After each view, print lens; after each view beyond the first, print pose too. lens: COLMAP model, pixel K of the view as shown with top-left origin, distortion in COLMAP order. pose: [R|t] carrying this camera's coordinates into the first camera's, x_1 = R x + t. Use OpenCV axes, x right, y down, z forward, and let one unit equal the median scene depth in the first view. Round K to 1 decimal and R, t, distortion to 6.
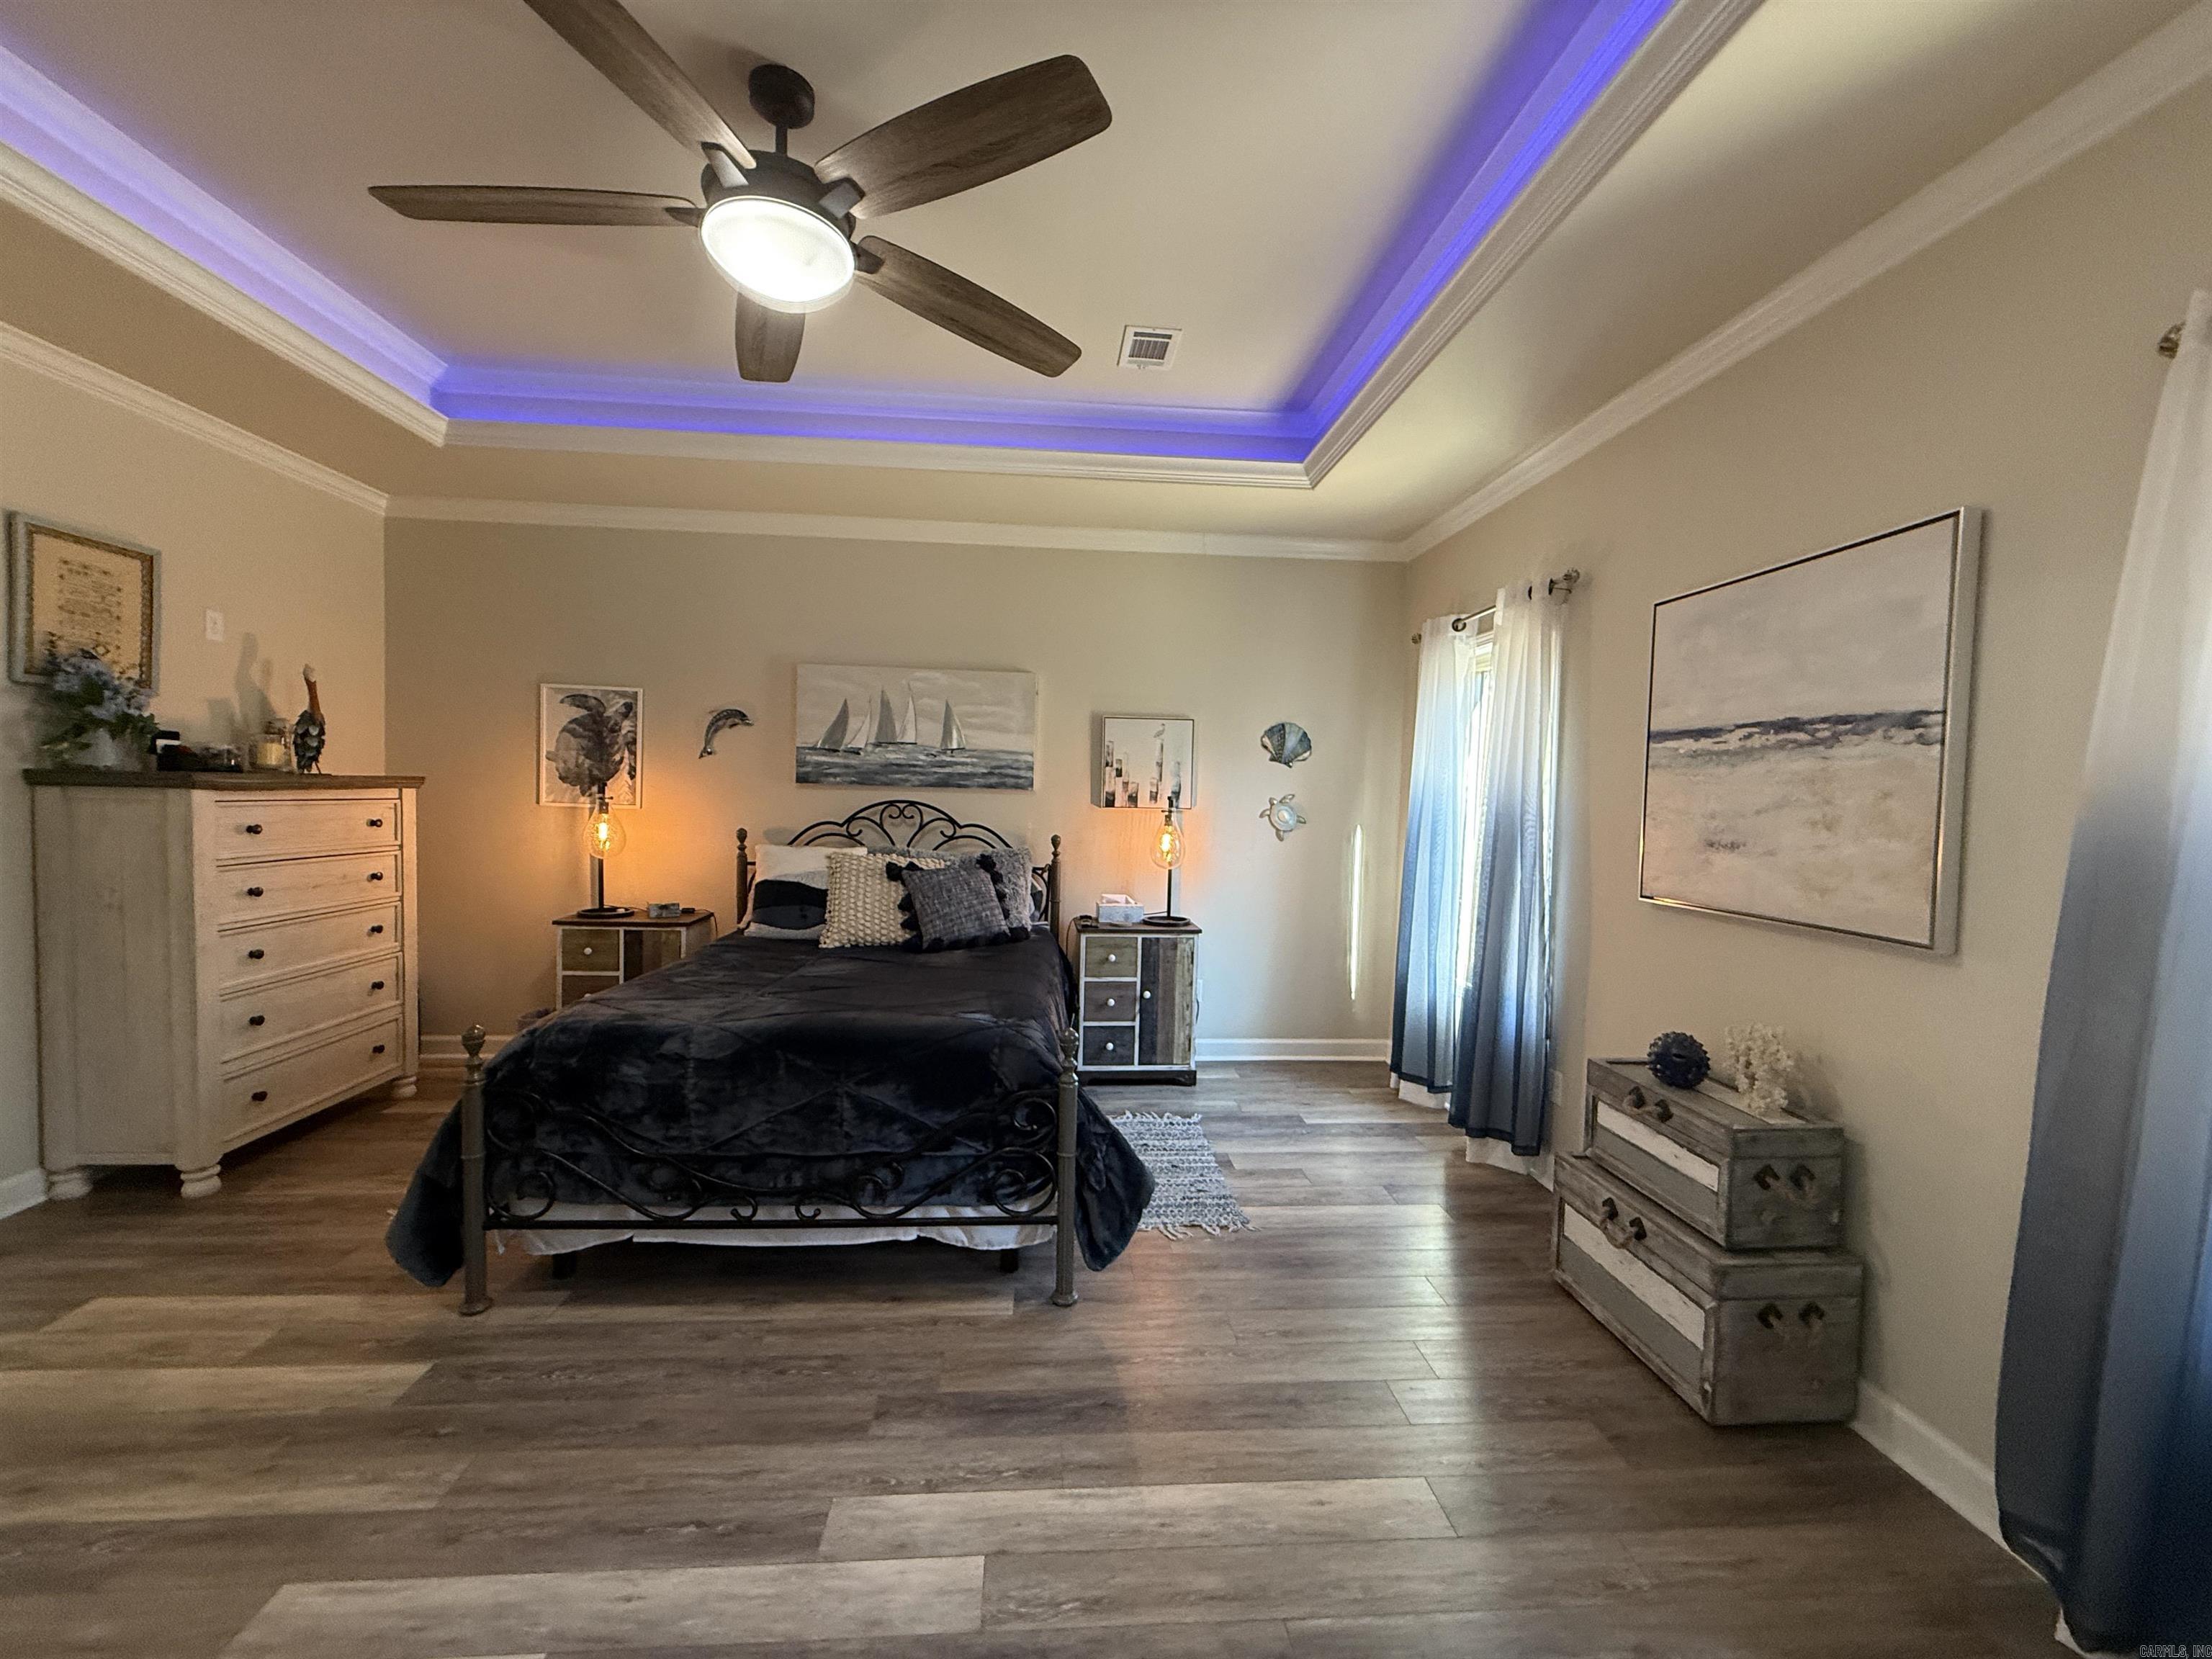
lens RADIAL K [[877.9, 0, 1098.6], [0, 877.9, 830.6], [0, 0, 1]] dist [-0.000360, -0.000398]
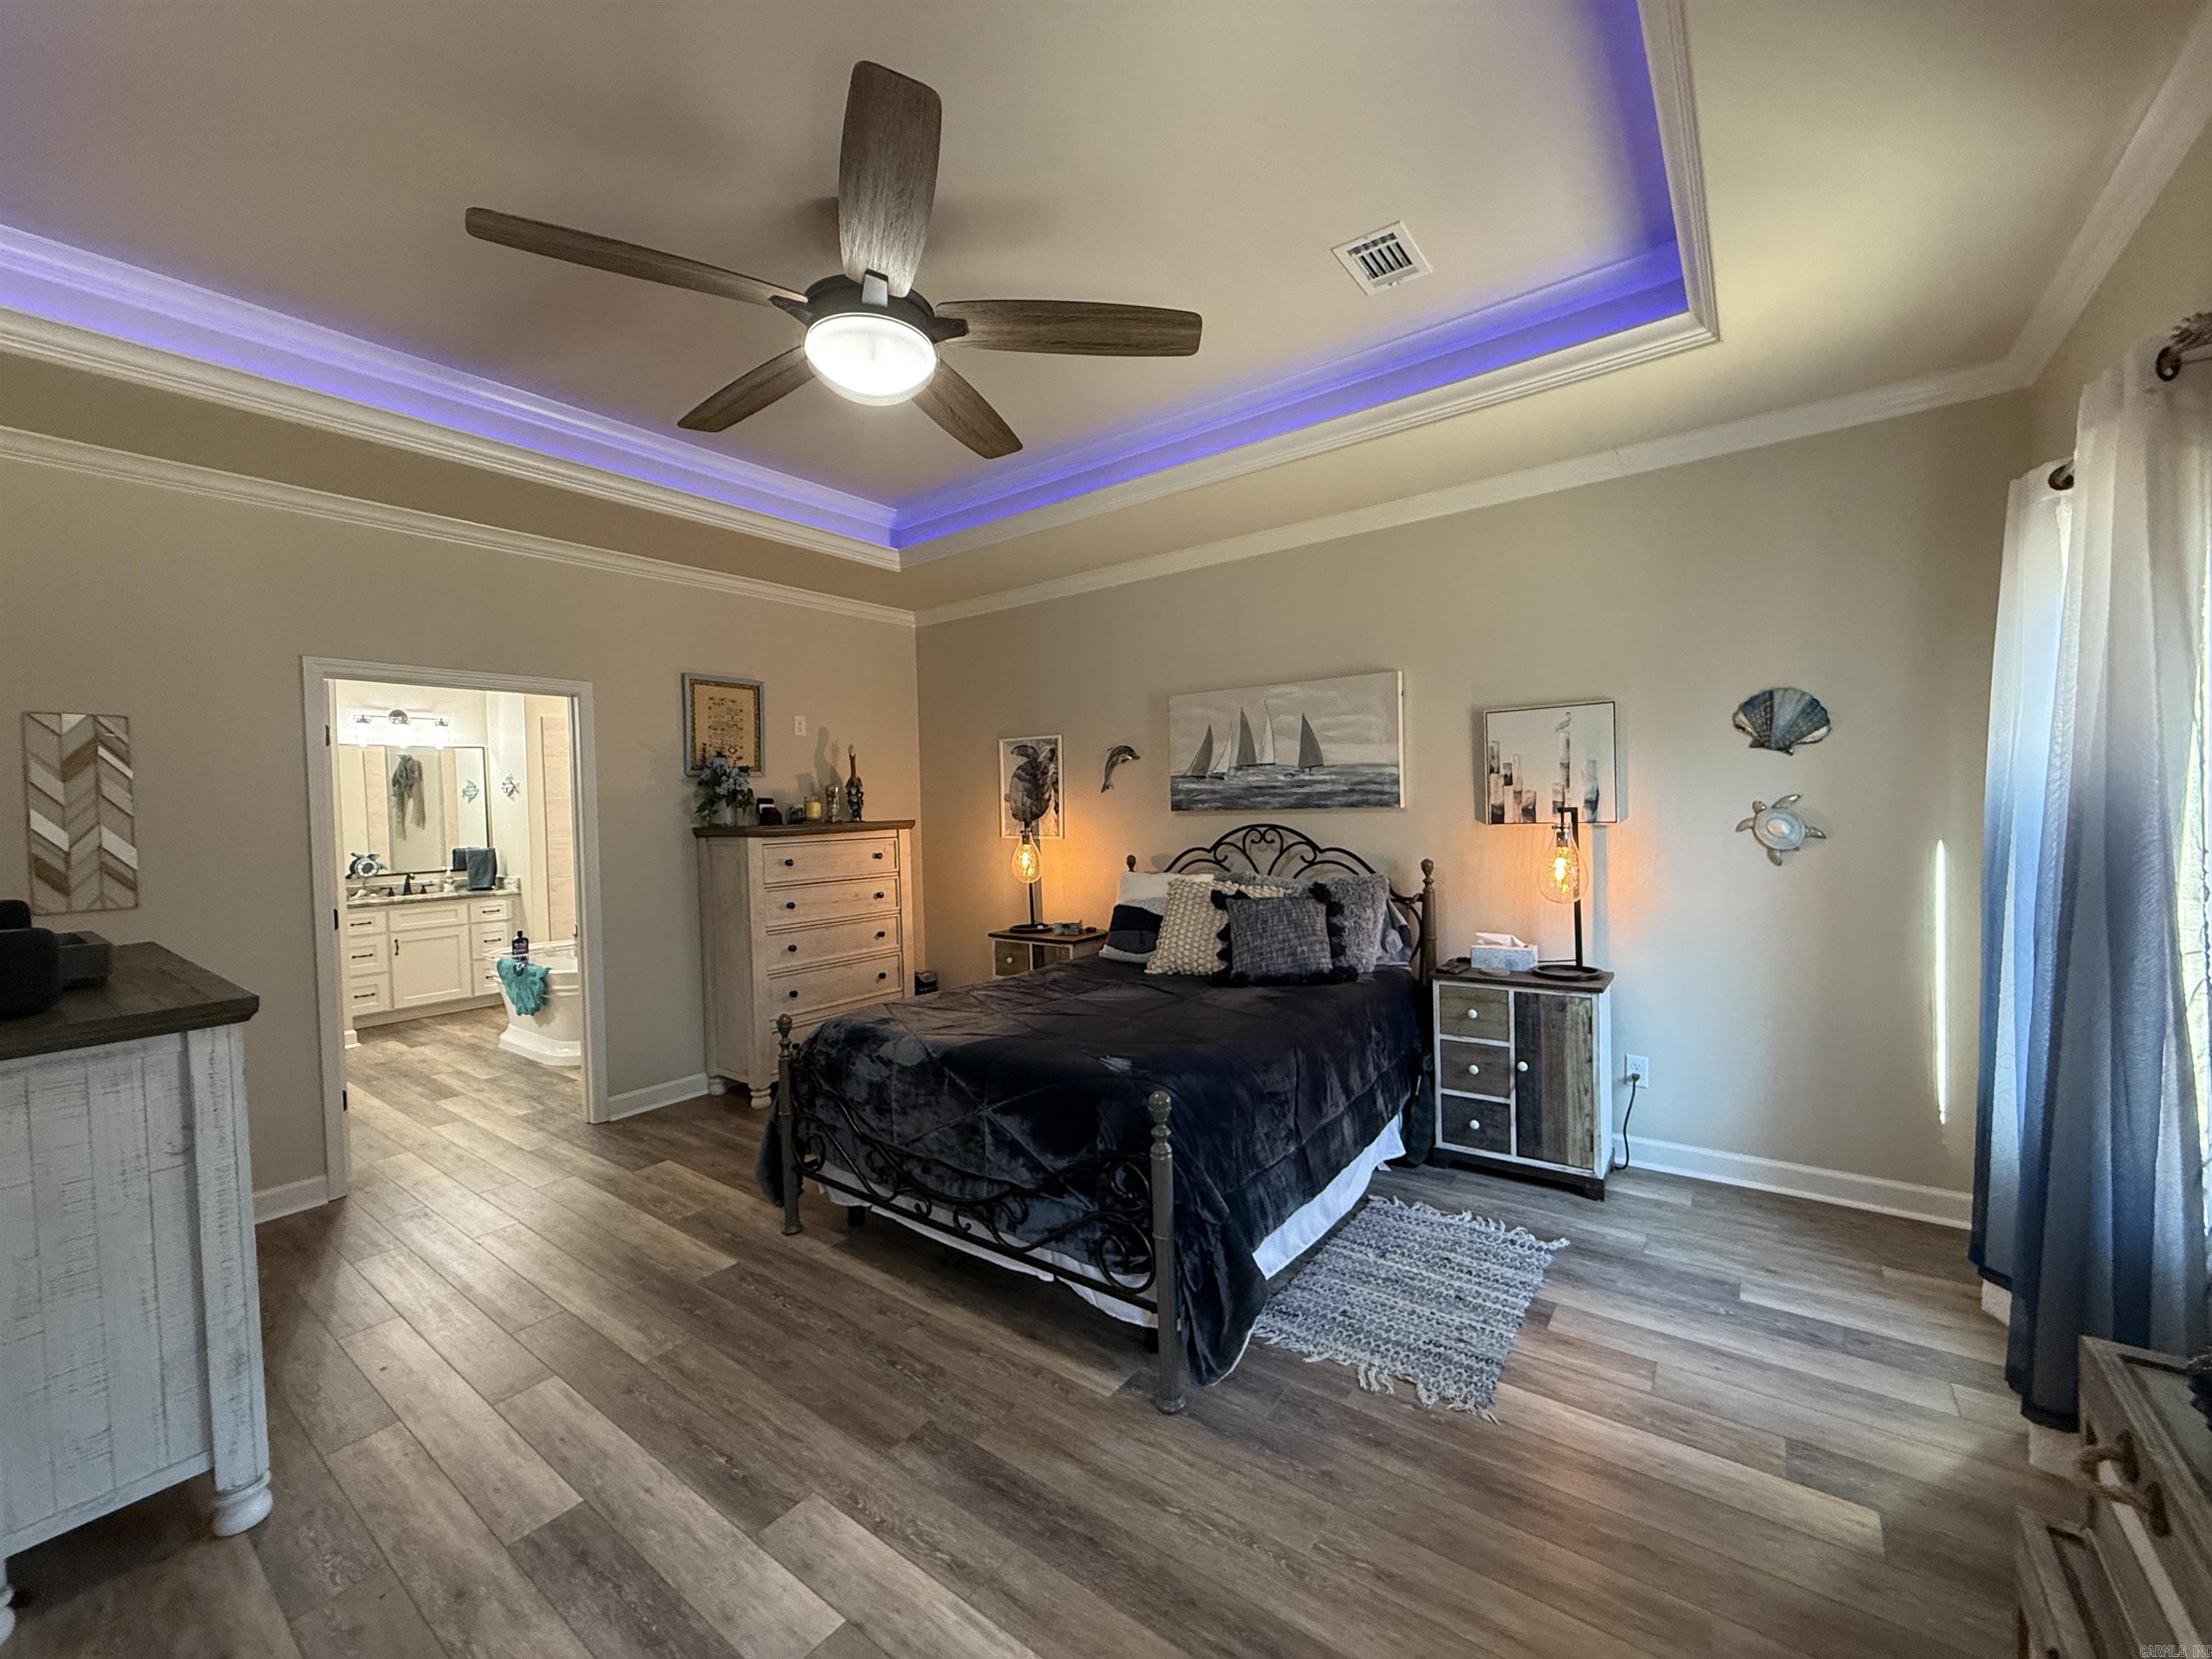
lens RADIAL K [[877.9, 0, 1098.6], [0, 877.9, 830.6], [0, 0, 1]] dist [-0.000360, -0.000398]
pose [[0.752924, -0.028541, -0.657488, 0.317907], [0.017165, 0.999571, -0.023734, -0.009256], [0.657883, 0.006584, 0.753091, 0.189461]]
